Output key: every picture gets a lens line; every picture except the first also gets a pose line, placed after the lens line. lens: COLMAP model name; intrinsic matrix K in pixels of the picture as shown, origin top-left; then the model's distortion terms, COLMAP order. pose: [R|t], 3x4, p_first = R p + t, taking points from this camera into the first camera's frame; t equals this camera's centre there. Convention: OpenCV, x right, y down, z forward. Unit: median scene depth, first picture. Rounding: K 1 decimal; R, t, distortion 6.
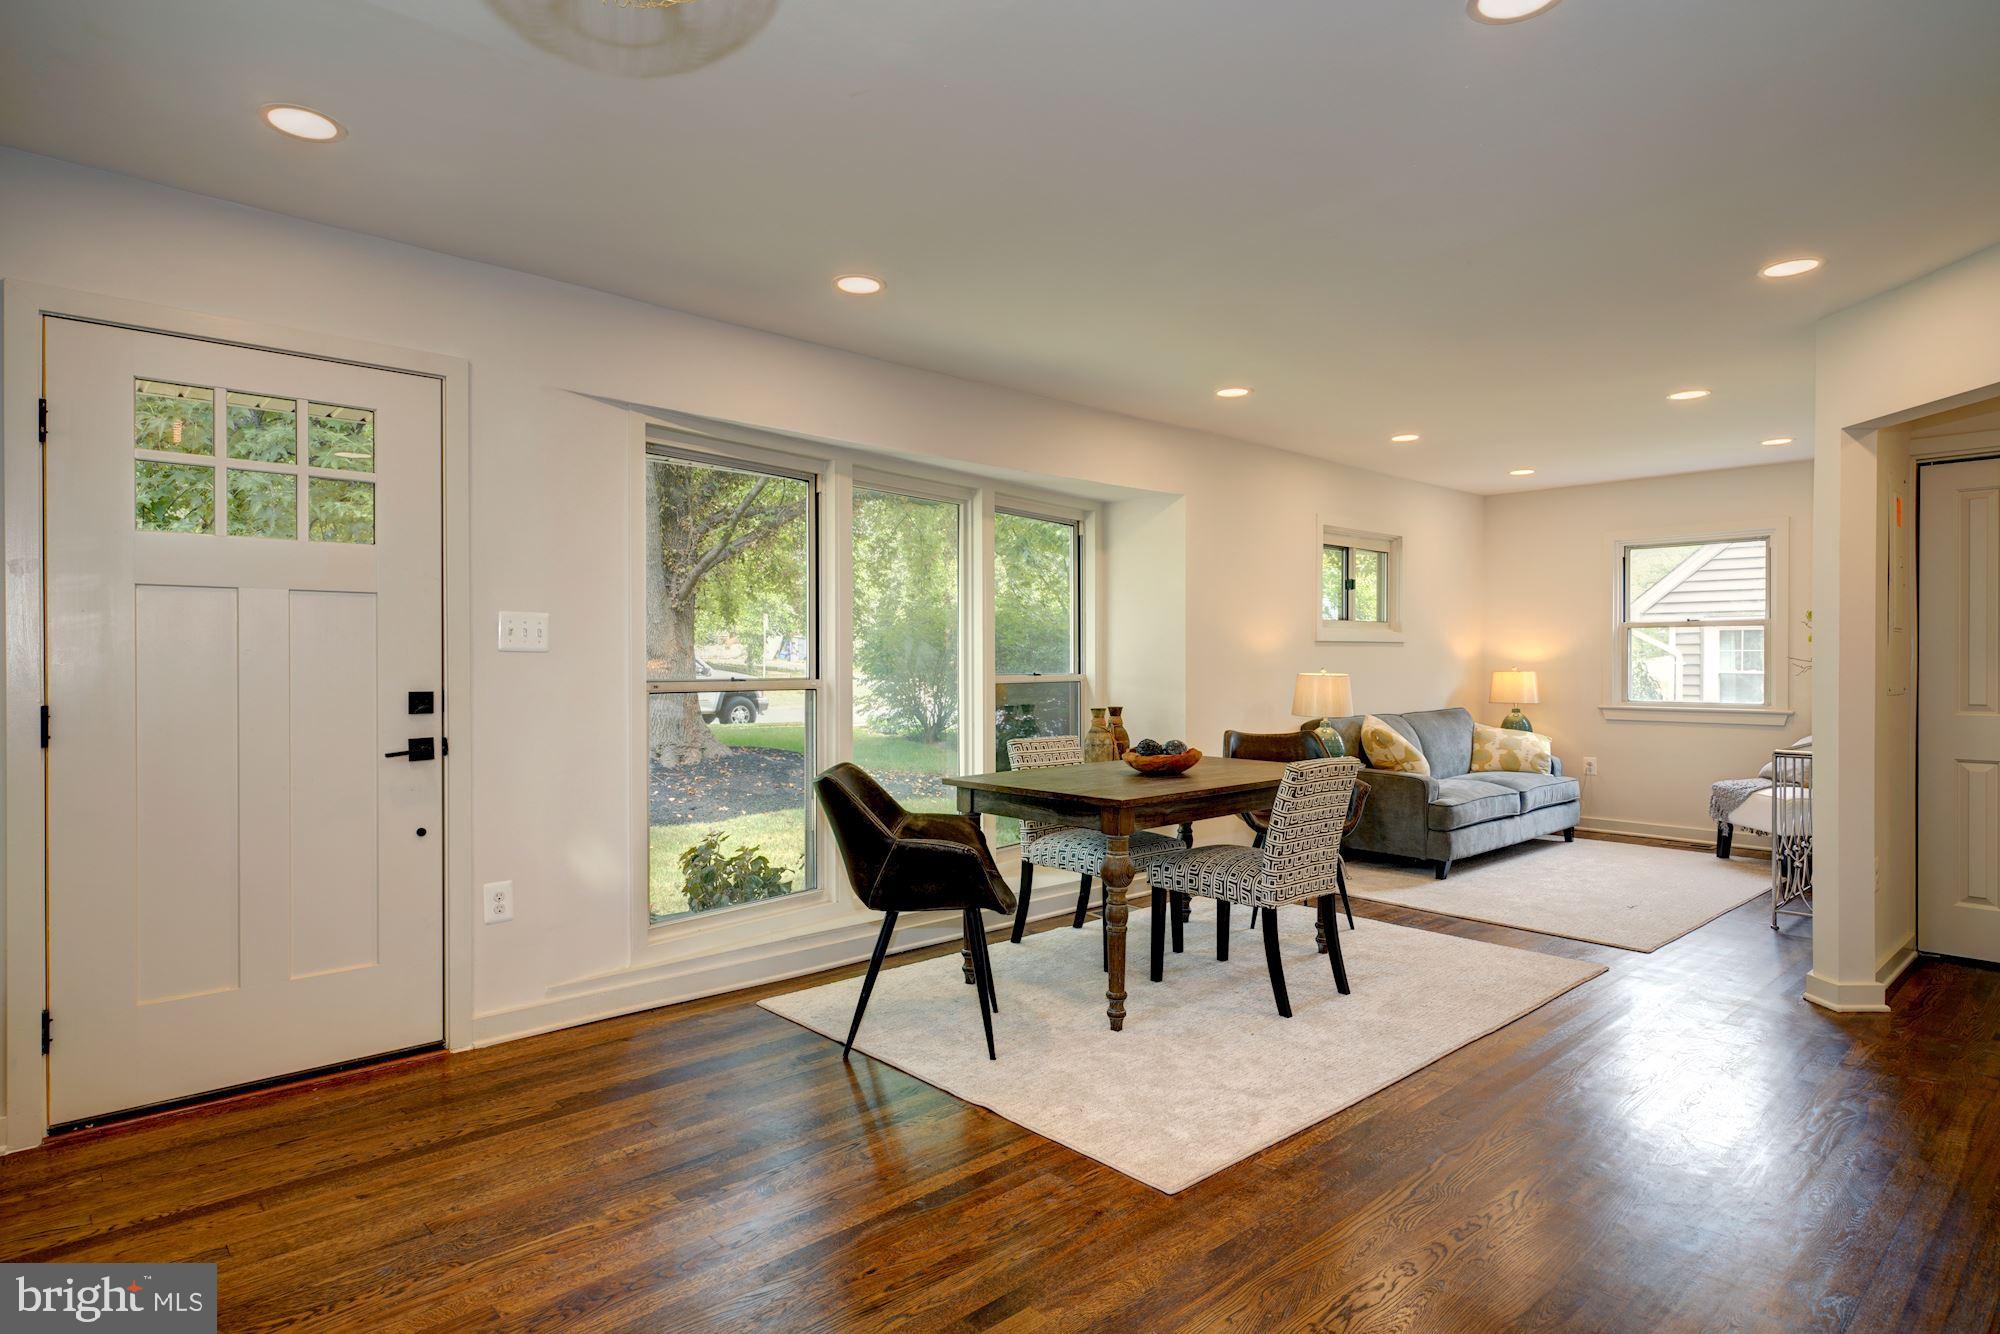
lens RADIAL K [[1076.0, 0, 984.2], [0, 1076.0, 668.0], [0, 0, 1]] dist [-0.000618, 0.000844]
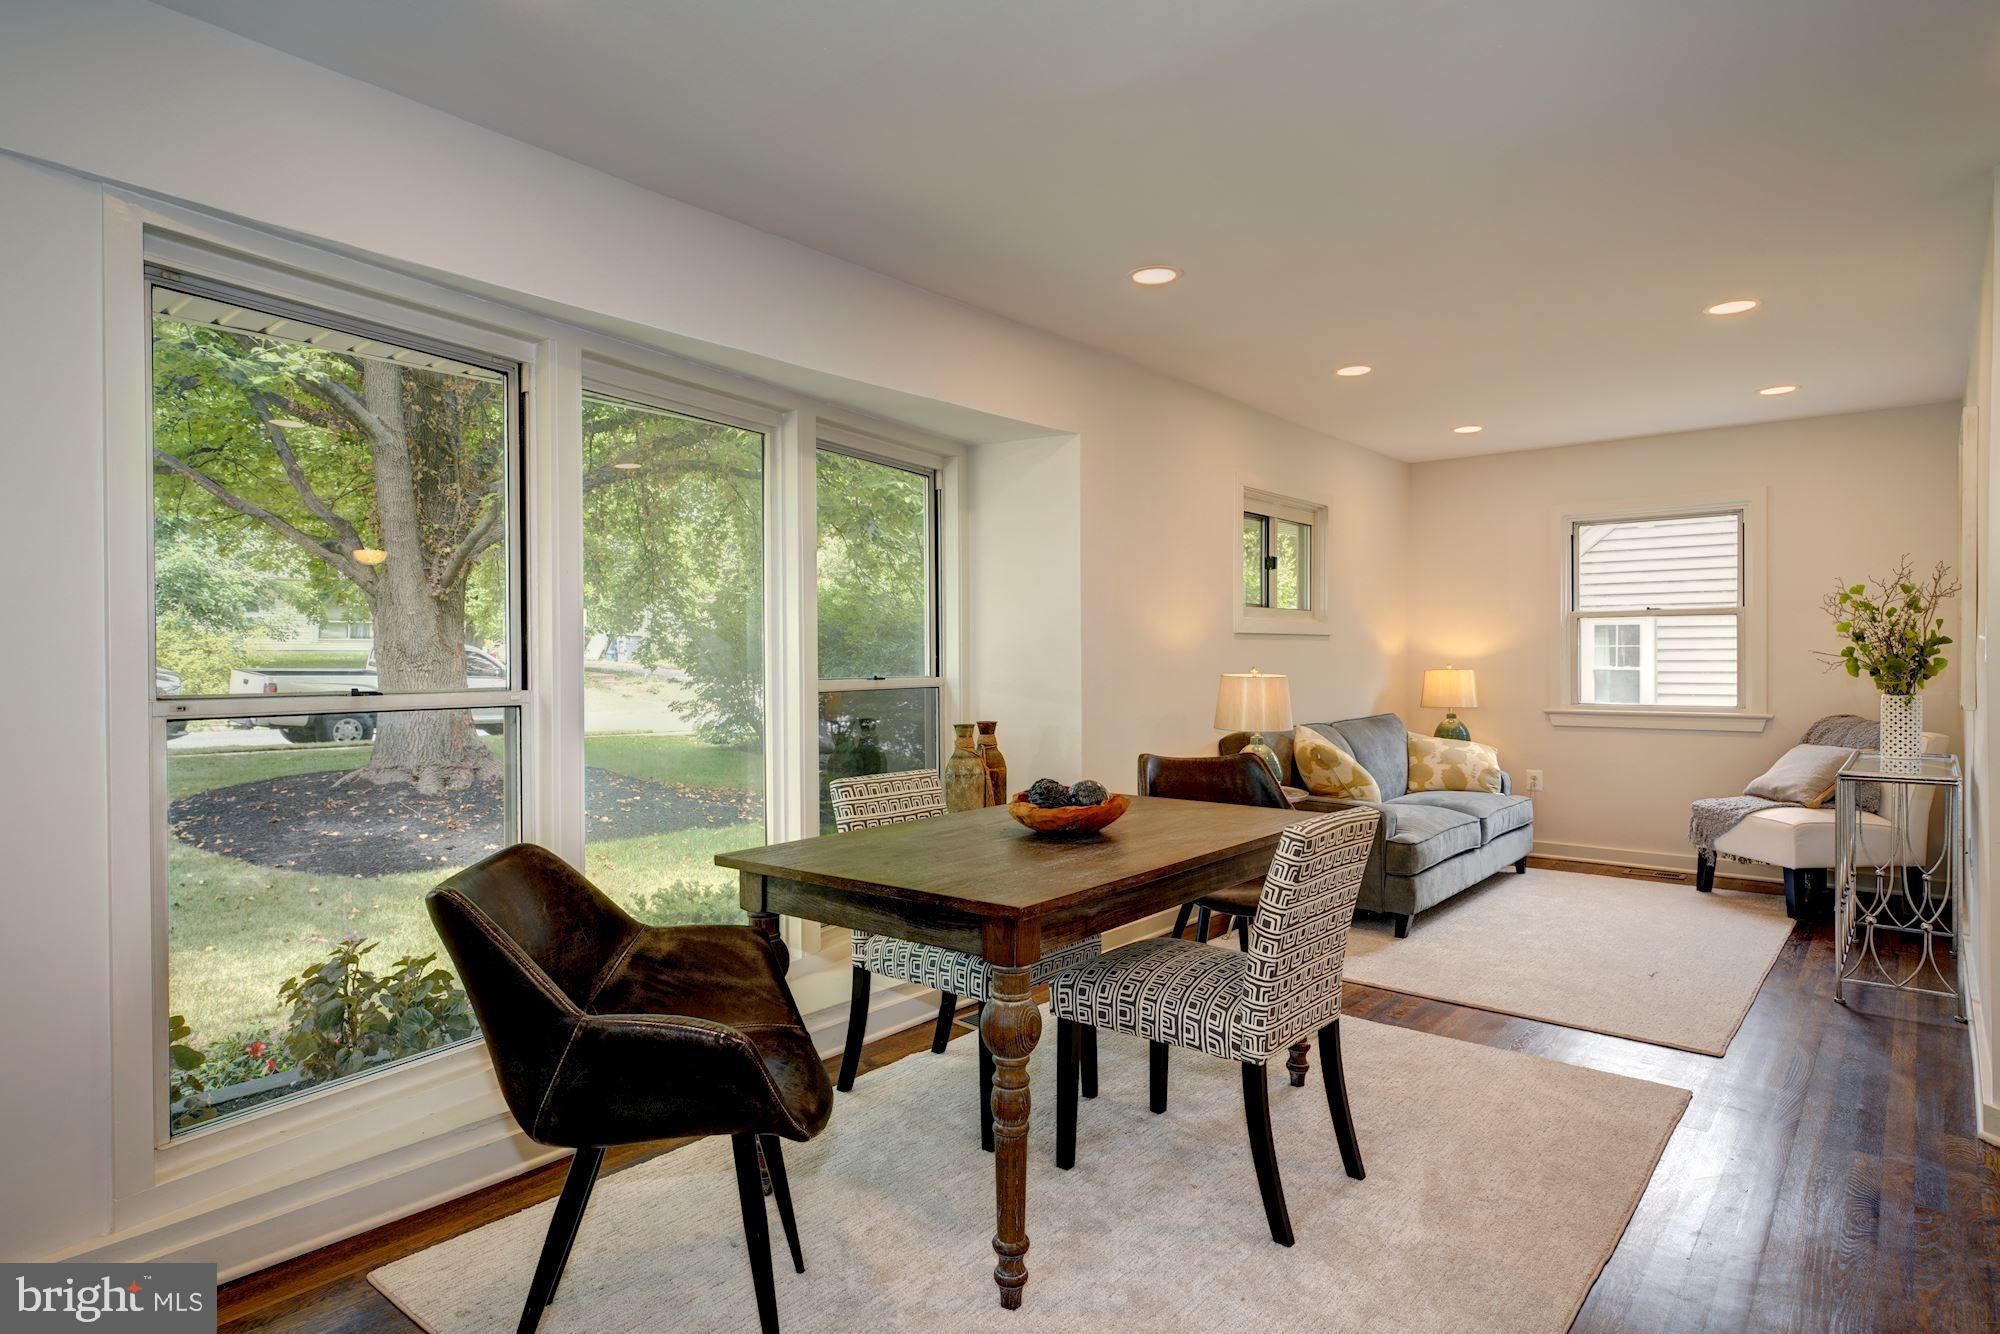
lens RADIAL K [[1109.2, 0, 986.1], [0, 1109.2, 667.1], [0, 0, 1]] dist [0.003140, -0.004605]
pose [[0.990750, -0.005036, 0.135605, 0.018125], [0.005041, 0.999987, 0.000310, -0.001121], [-0.135605, 0.000376, 0.990763, 0.238560]]
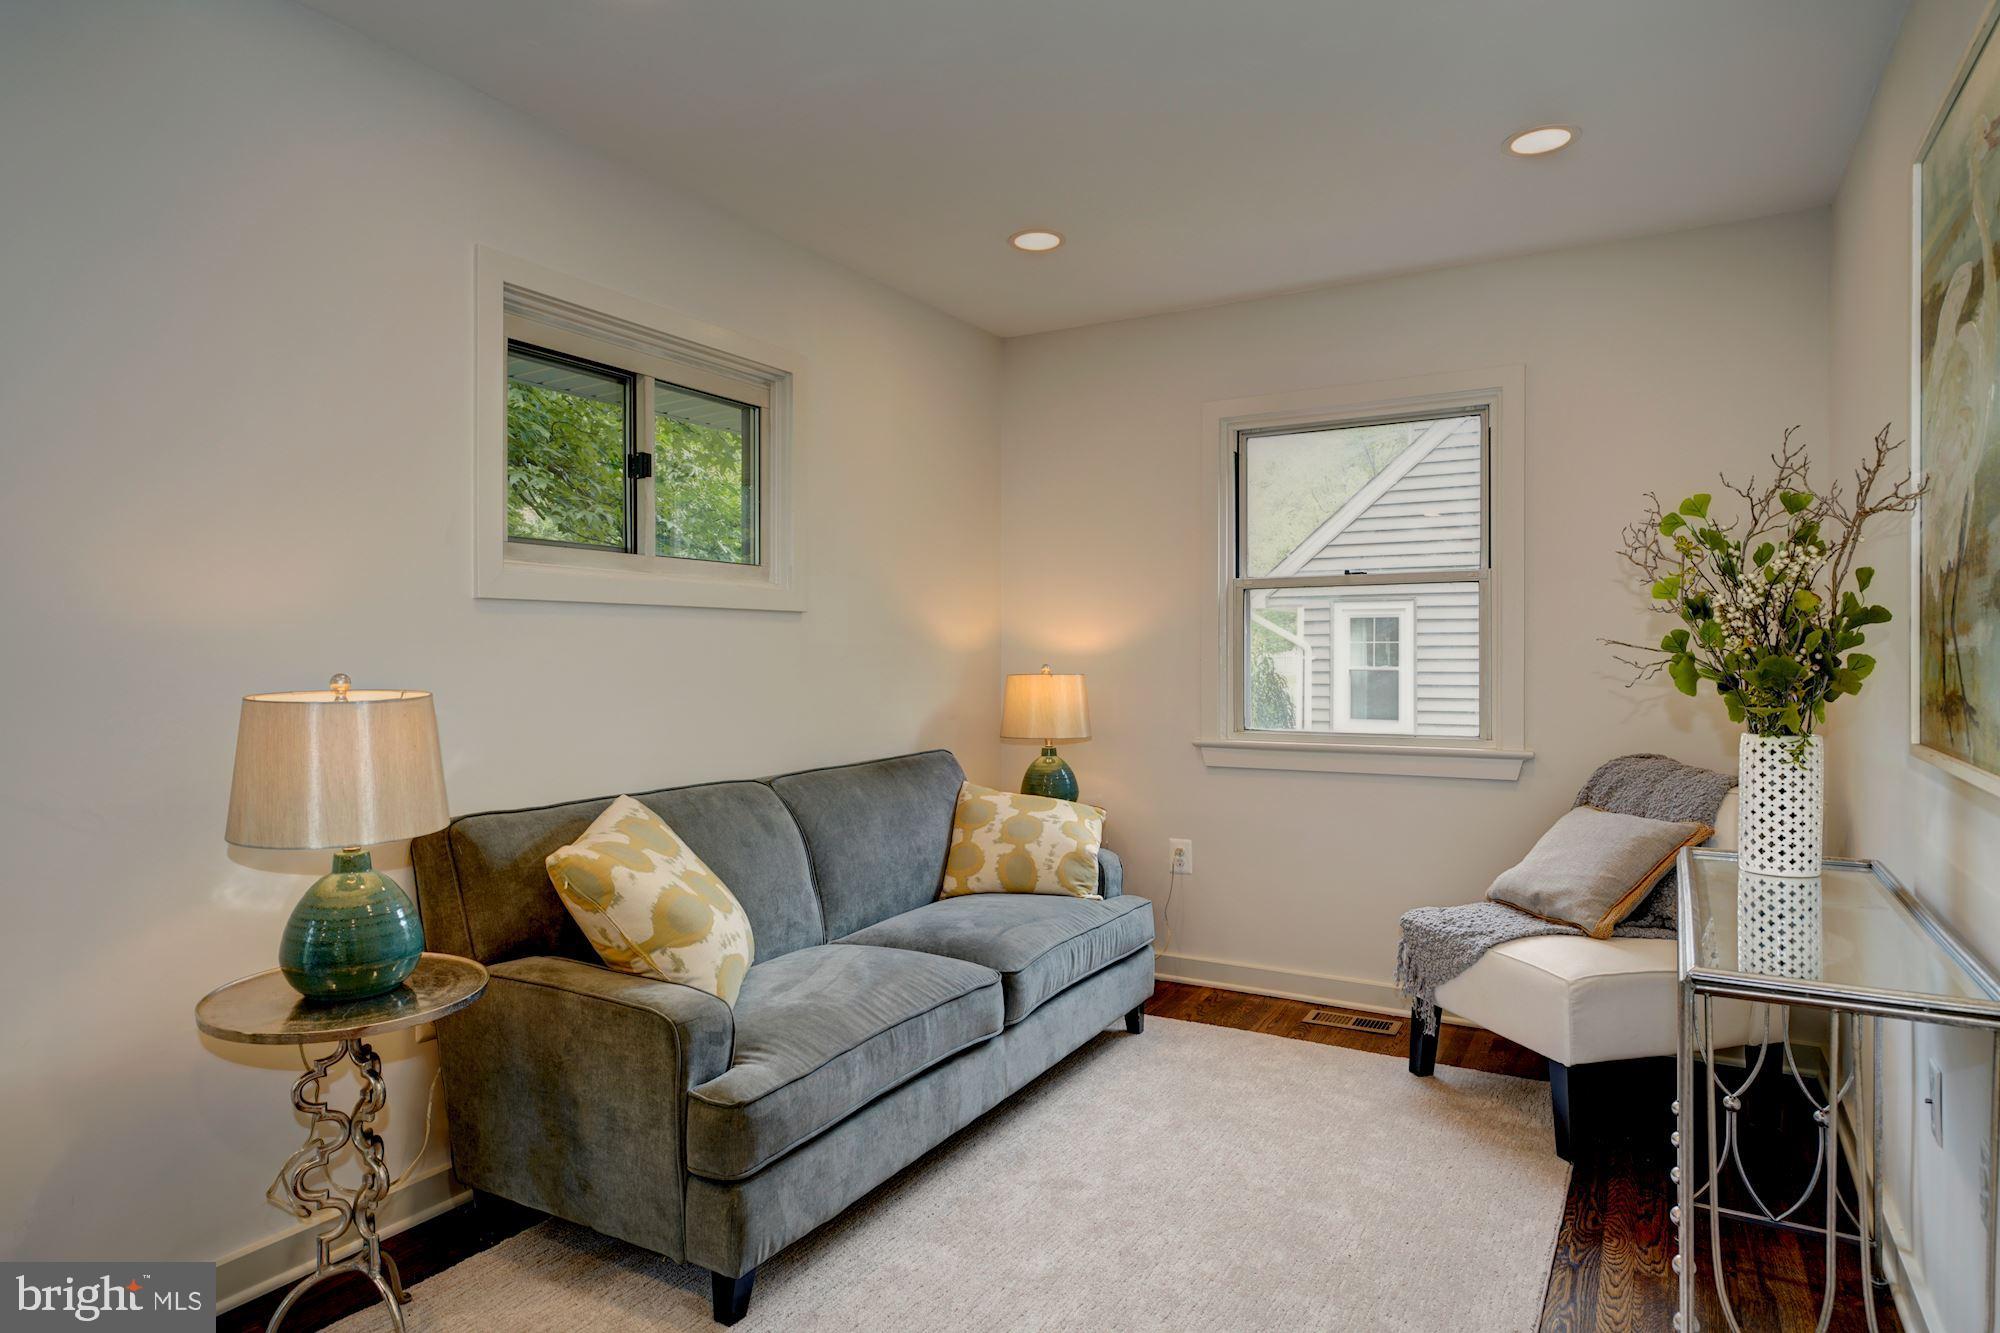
lens RADIAL K [[1173.6, 0, 992.4], [0, 1173.6, 663.0], [0, 0, 1]] dist [-0.005721, 0.001260]
pose [[0.950125, -0.003848, 0.311845, 0.381659], [0.004249, 0.999991, -0.000607, -0.002130], [-0.311840, 0.001901, 0.950133, 0.623282]]
